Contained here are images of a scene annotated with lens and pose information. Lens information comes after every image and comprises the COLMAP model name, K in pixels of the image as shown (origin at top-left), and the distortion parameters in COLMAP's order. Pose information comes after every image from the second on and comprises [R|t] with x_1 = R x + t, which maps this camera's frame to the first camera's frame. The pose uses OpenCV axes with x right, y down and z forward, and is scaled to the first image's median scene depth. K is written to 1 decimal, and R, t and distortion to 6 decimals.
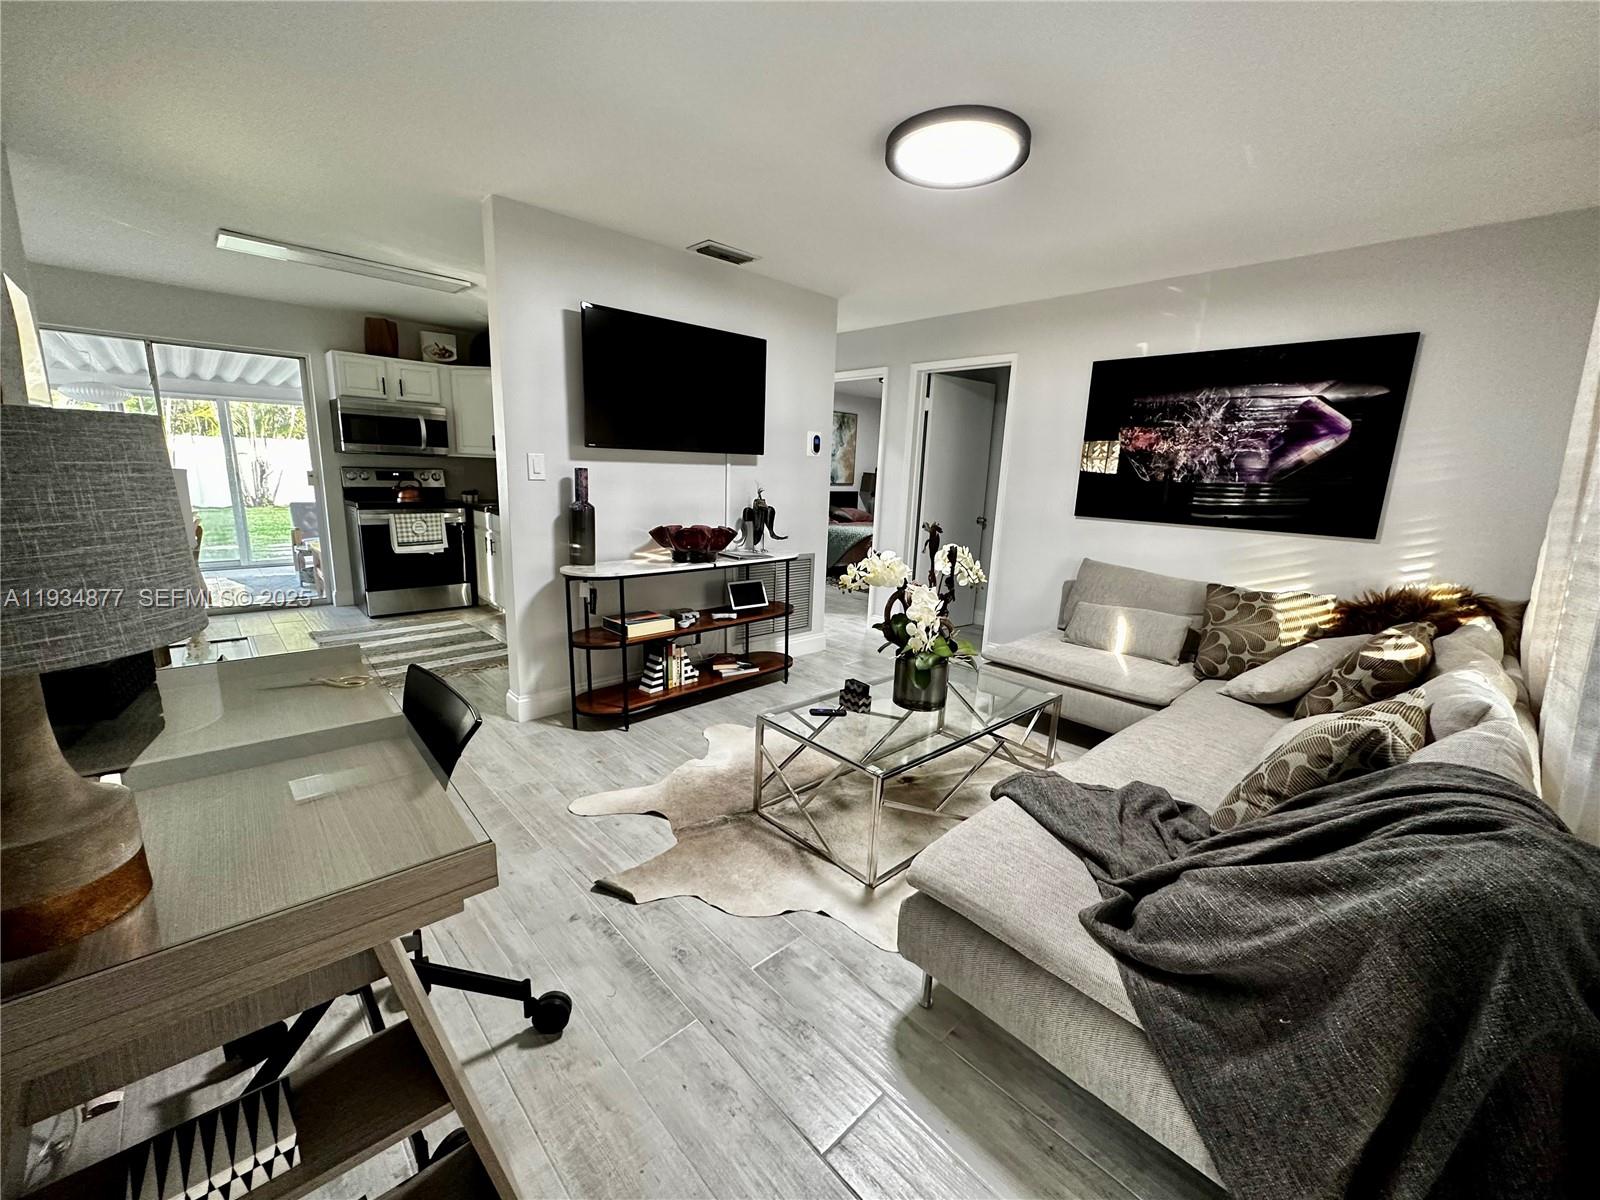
lens RADIAL K [[636.1, 0, 804.3], [0, 636.1, 601.0], [0, 0, 1]] dist [0.000315, 0.000123]
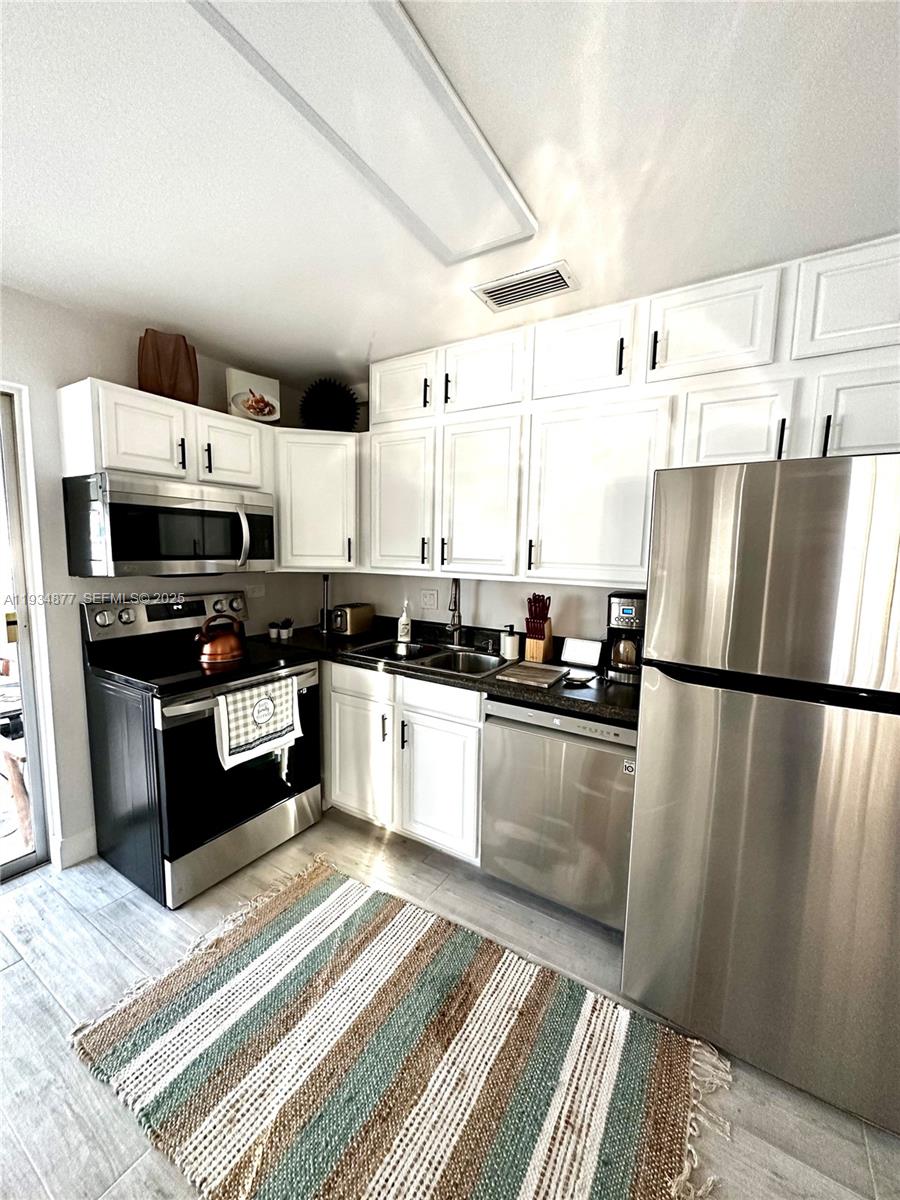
lens RADIAL K [[477.1, 0, 450.0], [0, 477.1, 600.0], [0, 0, 1]] dist [0.000315, 0.000123]
pose [[0.968709, -0.048372, 0.243440, -0.530435], [0.068823, 0.994713, -0.076214, -0.162752], [-0.238467, 0.090583, 0.966917, 0.548554]]
